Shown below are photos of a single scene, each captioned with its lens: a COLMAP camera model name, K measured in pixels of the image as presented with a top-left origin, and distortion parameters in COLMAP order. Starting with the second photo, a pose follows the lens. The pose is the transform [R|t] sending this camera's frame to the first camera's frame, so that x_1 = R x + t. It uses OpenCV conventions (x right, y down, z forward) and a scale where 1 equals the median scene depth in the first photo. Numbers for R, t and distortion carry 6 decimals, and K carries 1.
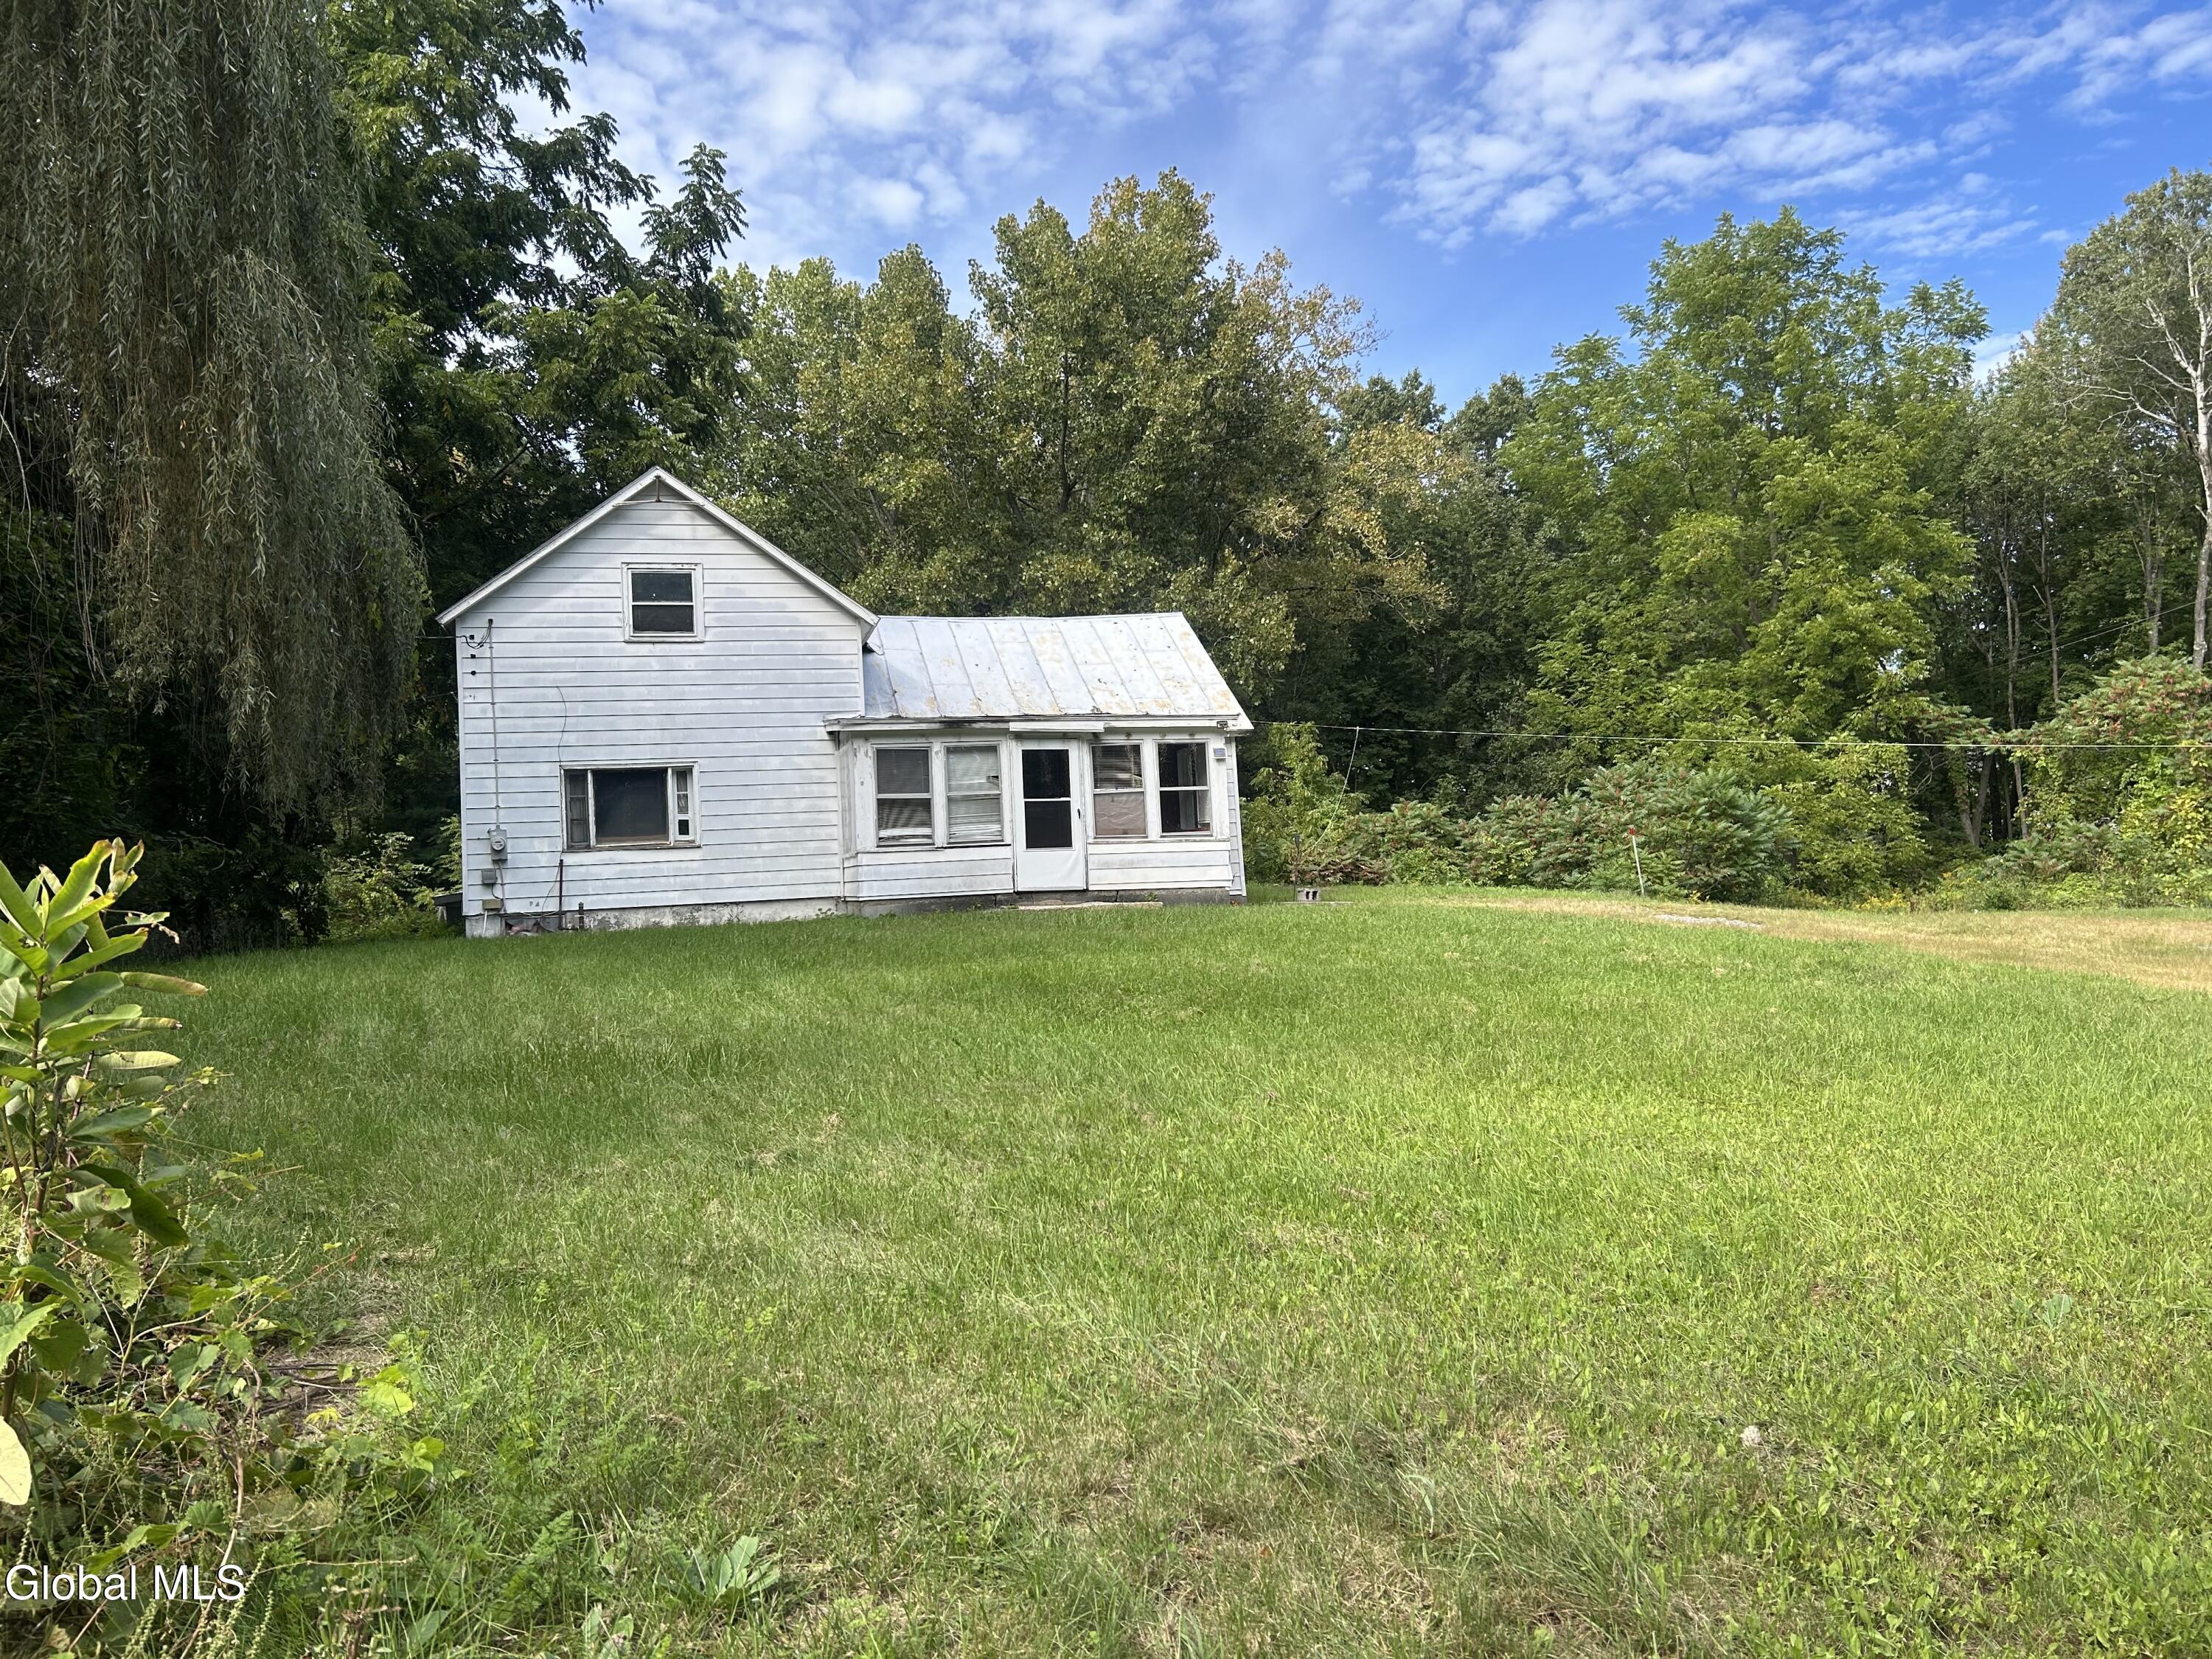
lens RADIAL K [[1631.0, 0, 1079.2], [0, 1631.0, 841.6], [0, 0, 1]] dist [0.024005, -0.037379]
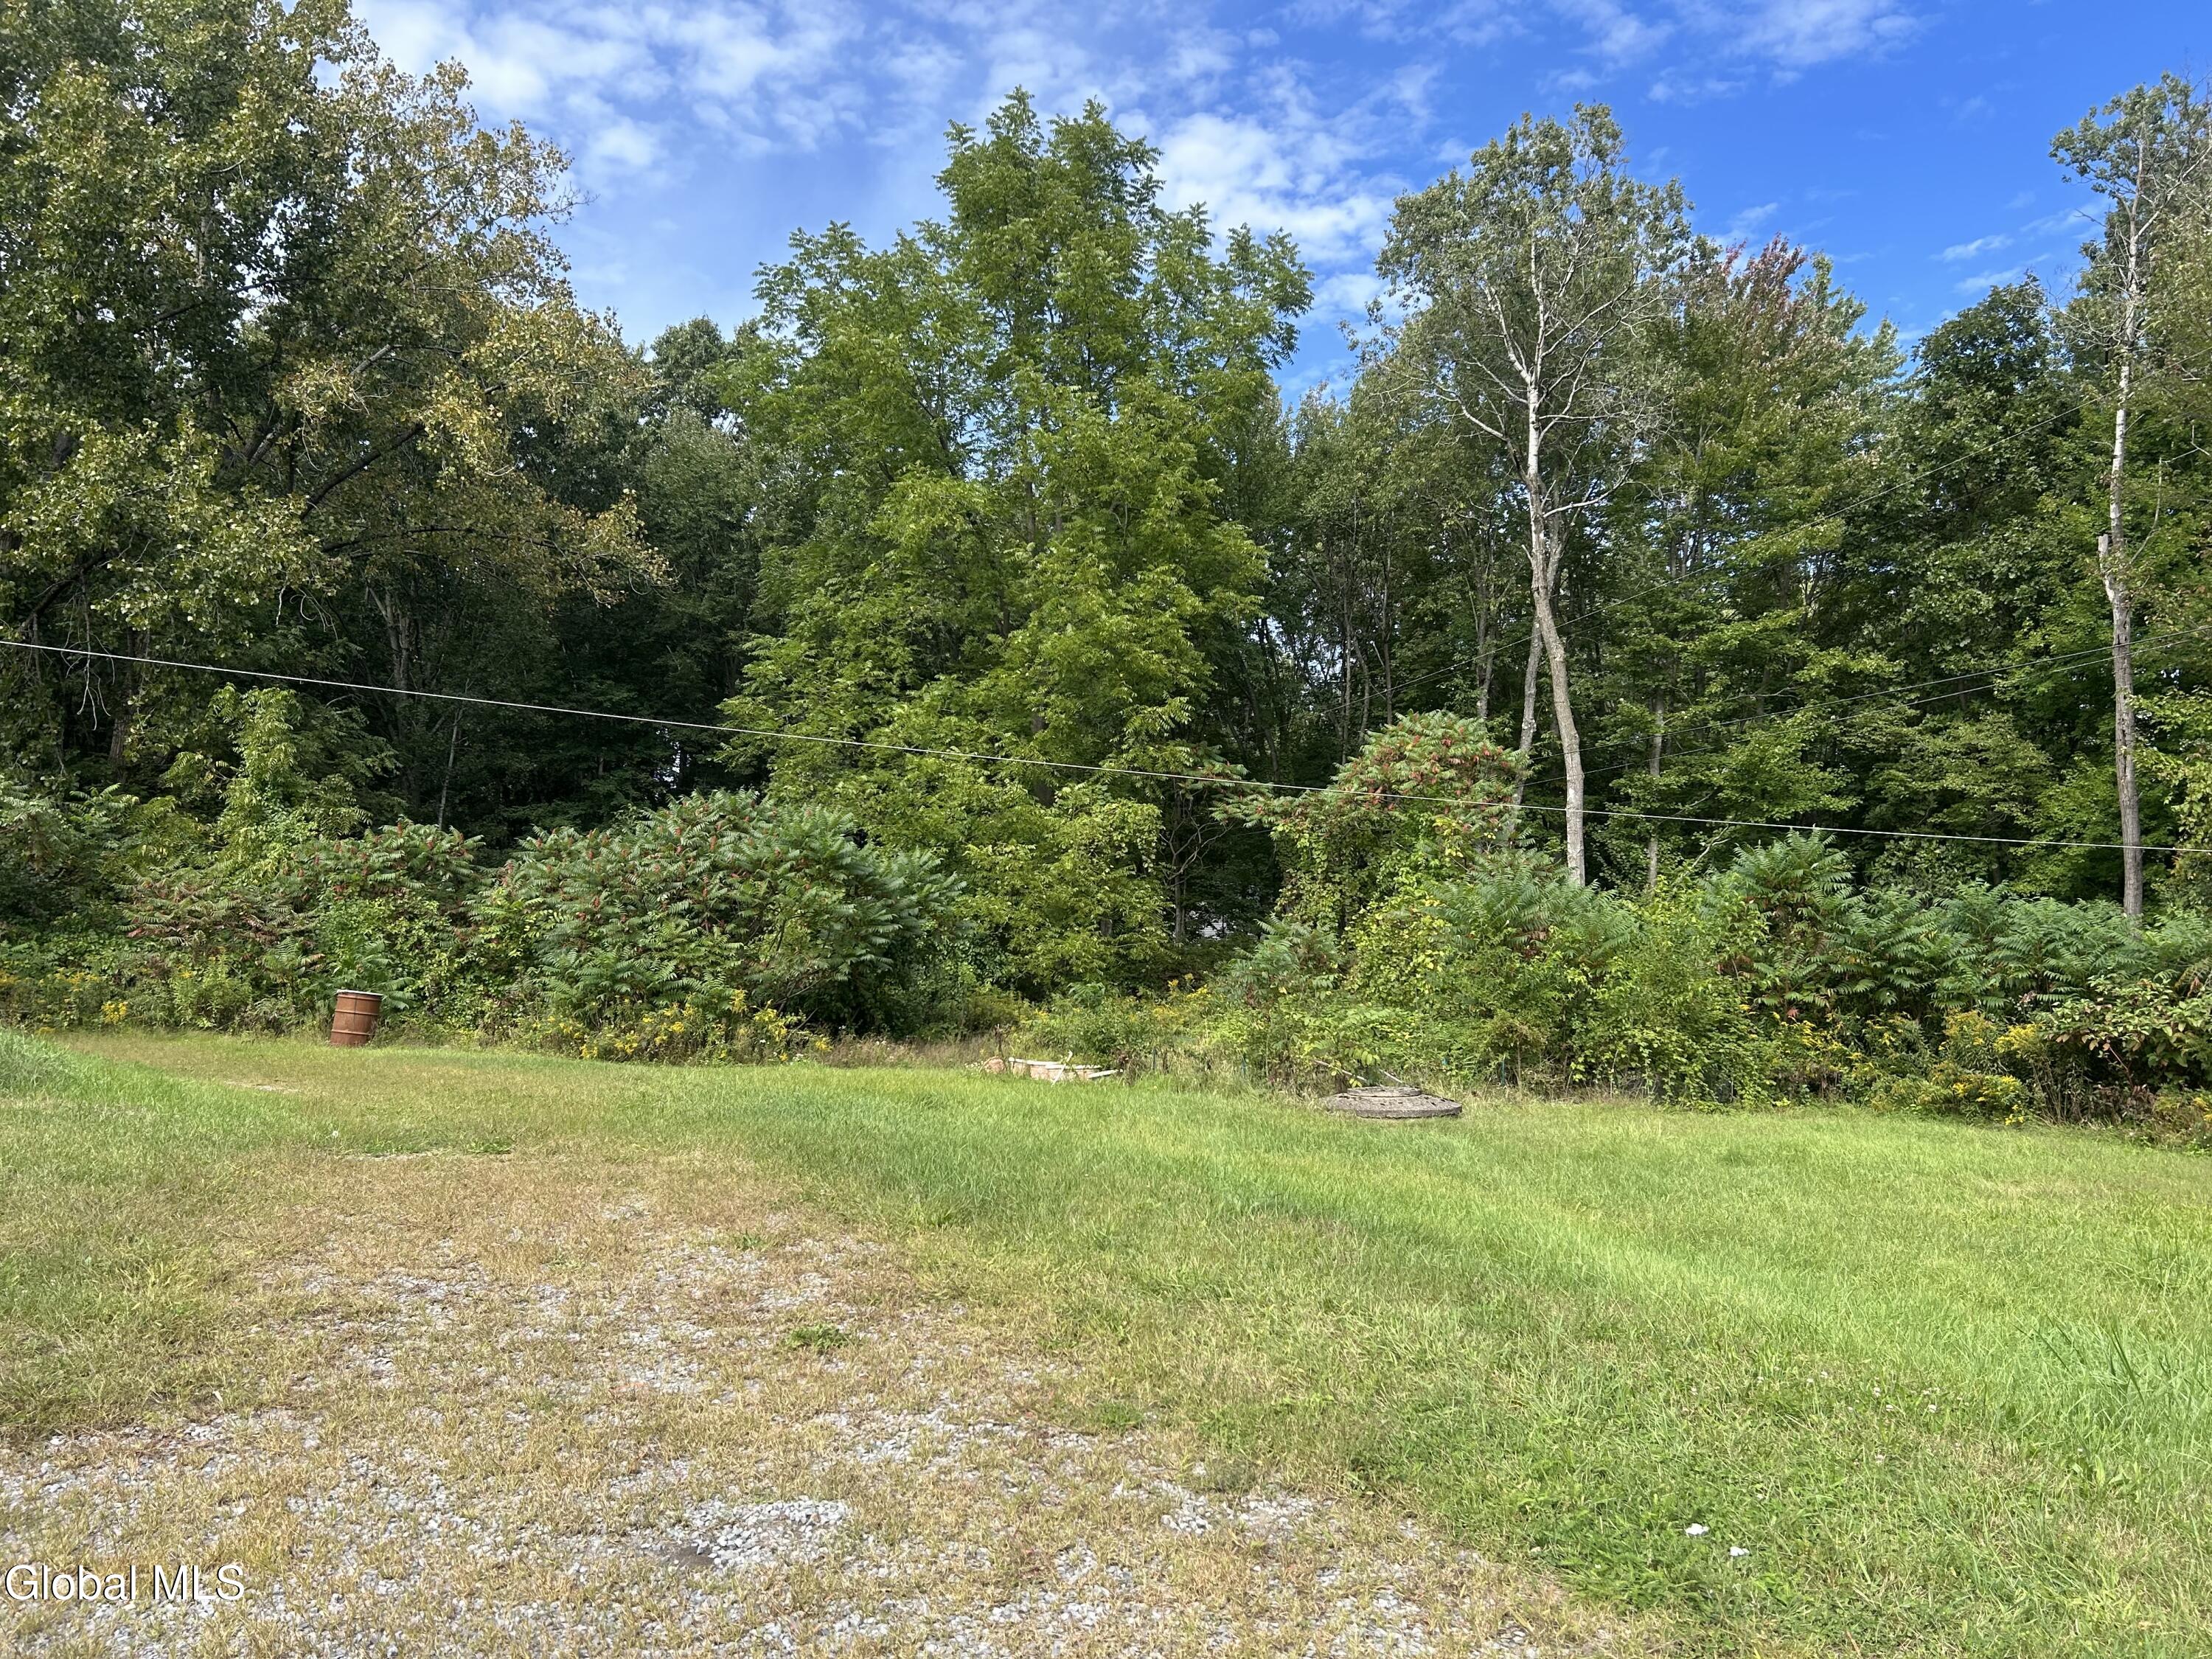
lens RADIAL K [[1631.0, 0, 1134.5], [0, 1631.0, 868.6], [0, 0, 1]] dist [0.024005, -0.037379]
pose [[0.952198, 0.073983, 0.296388, 0.313833], [-0.068453, 0.997233, -0.029009, -0.009353], [-0.297714, 0.007334, 0.954627, 0.328459]]
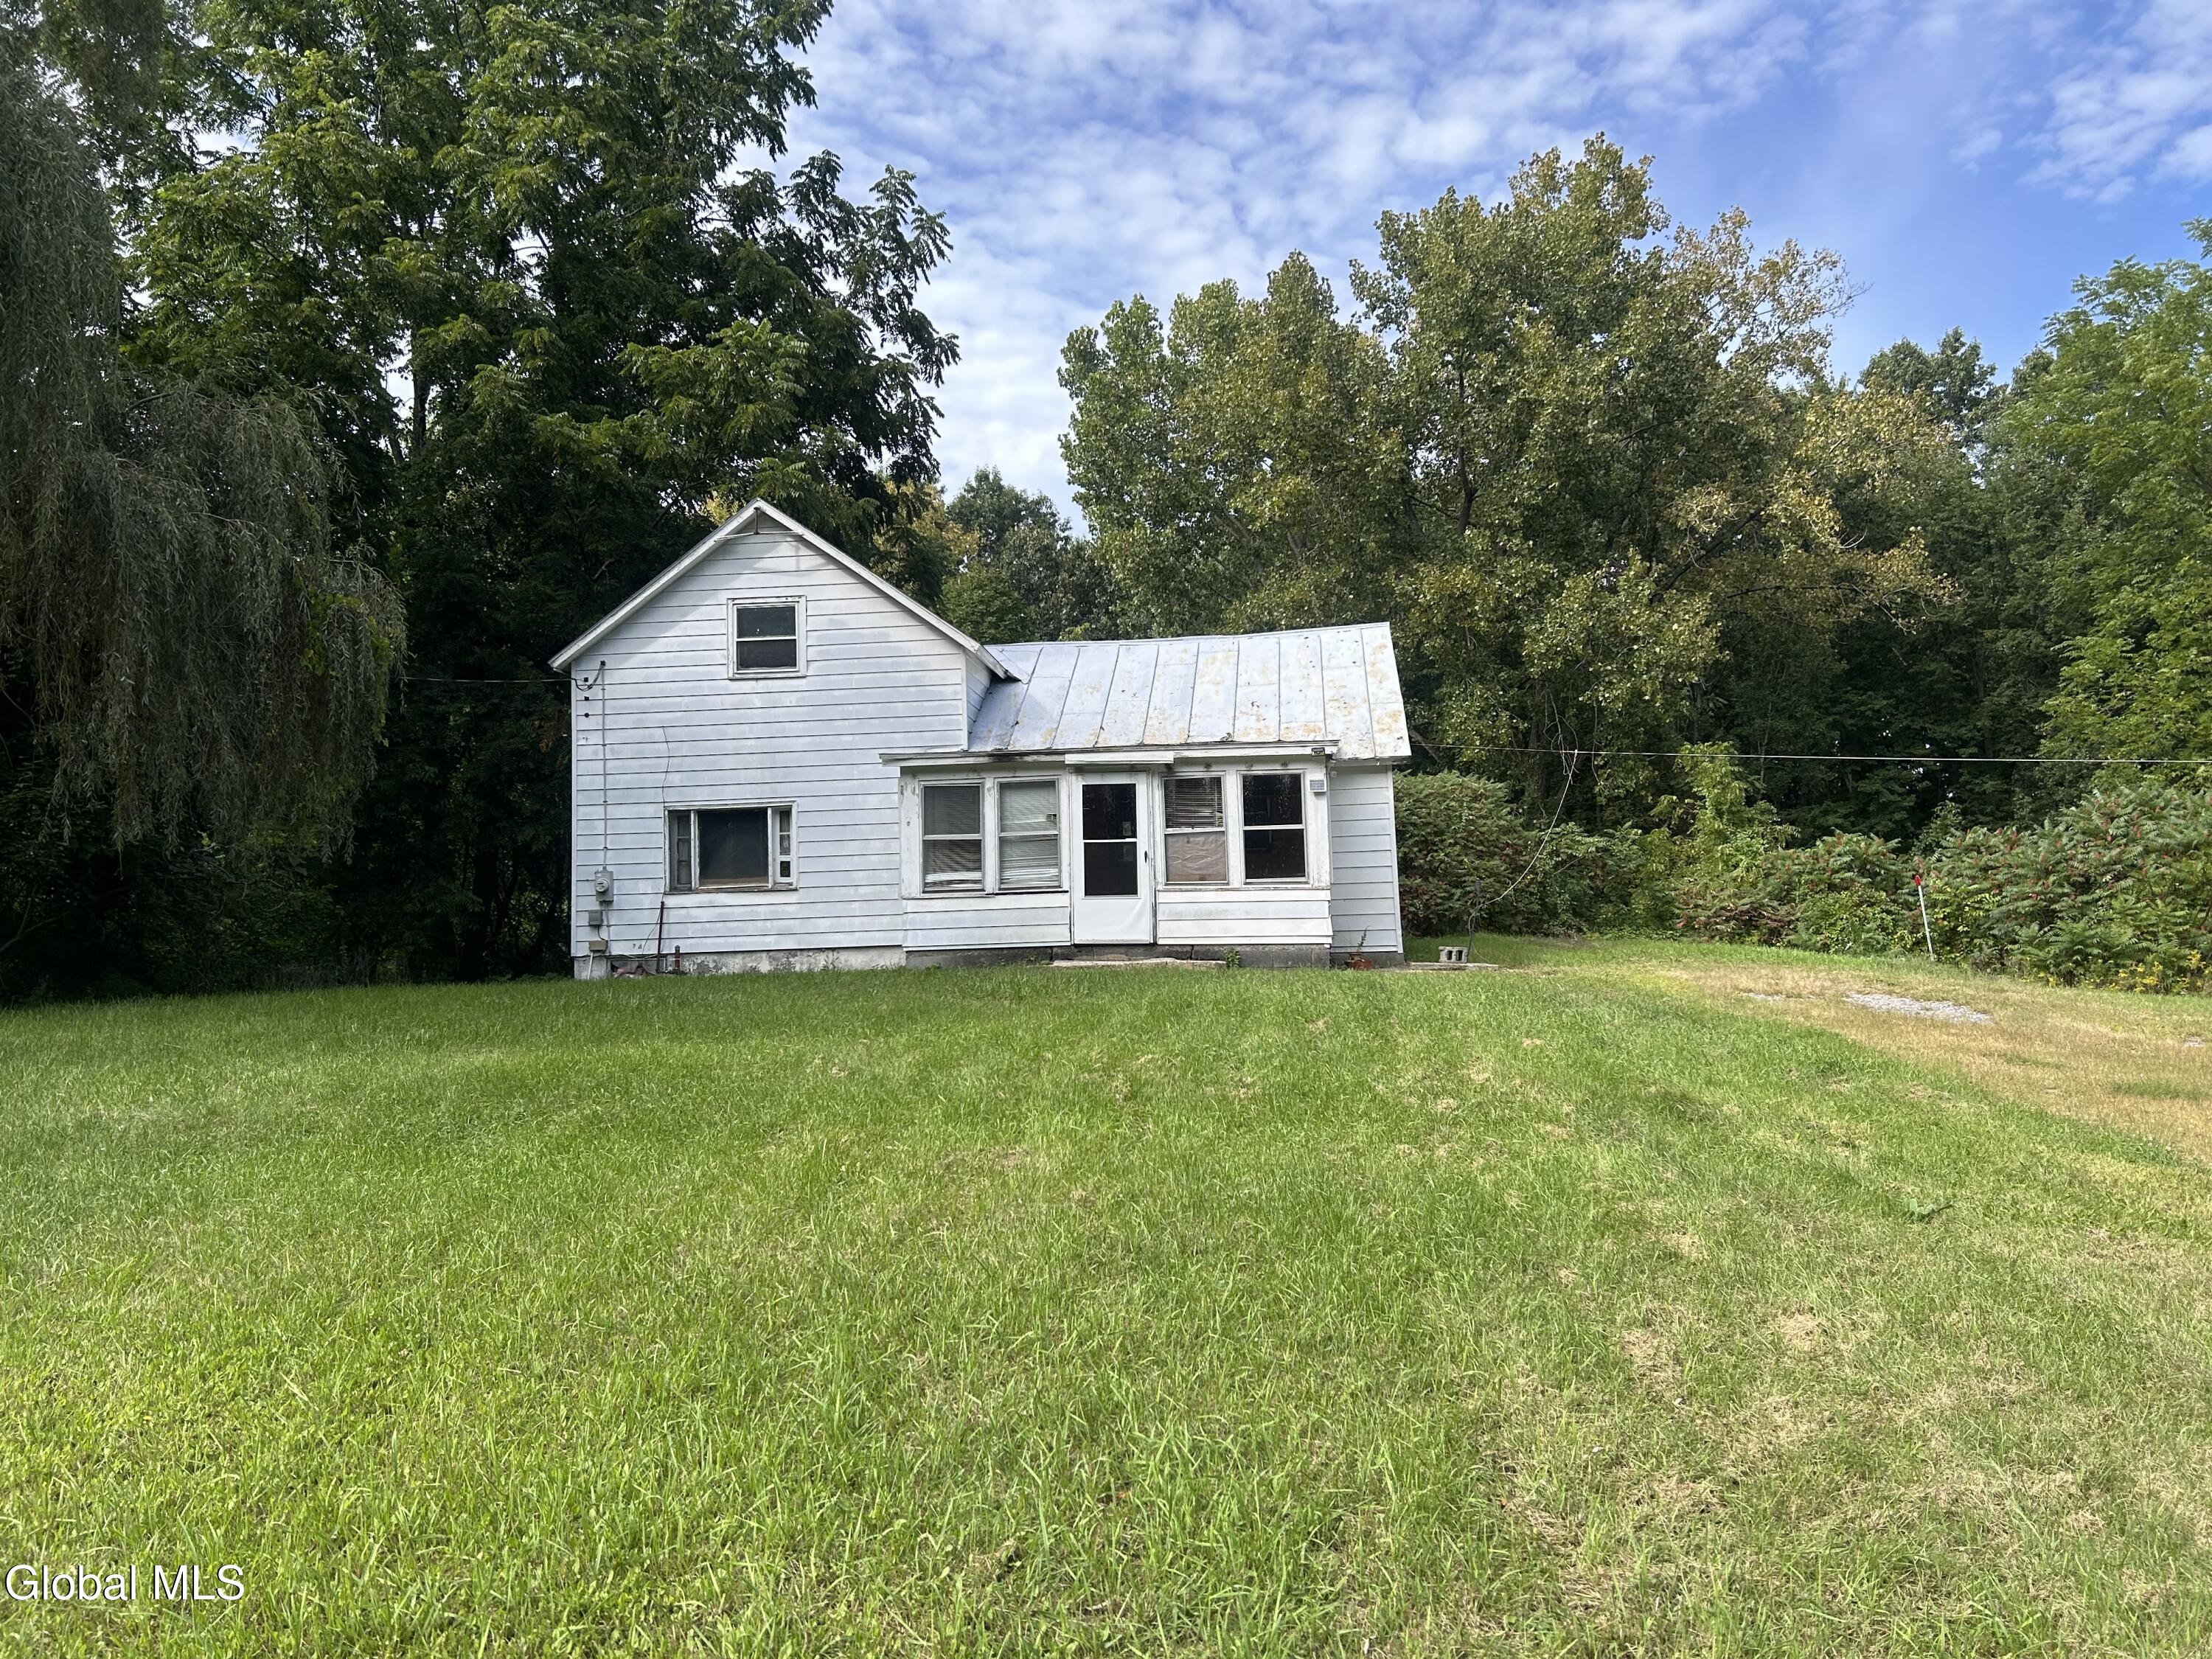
lens RADIAL K [[1631.0, 0, 1105.4], [0, 1631.0, 836.9], [0, 0, 1]] dist [0.024005, -0.037379]
pose [[0.938615, -0.001442, -0.344963, 0.151833], [-0.005802, 0.999784, -0.019966, -0.005461], [0.344917, 0.020742, 0.938404, 0.091223]]
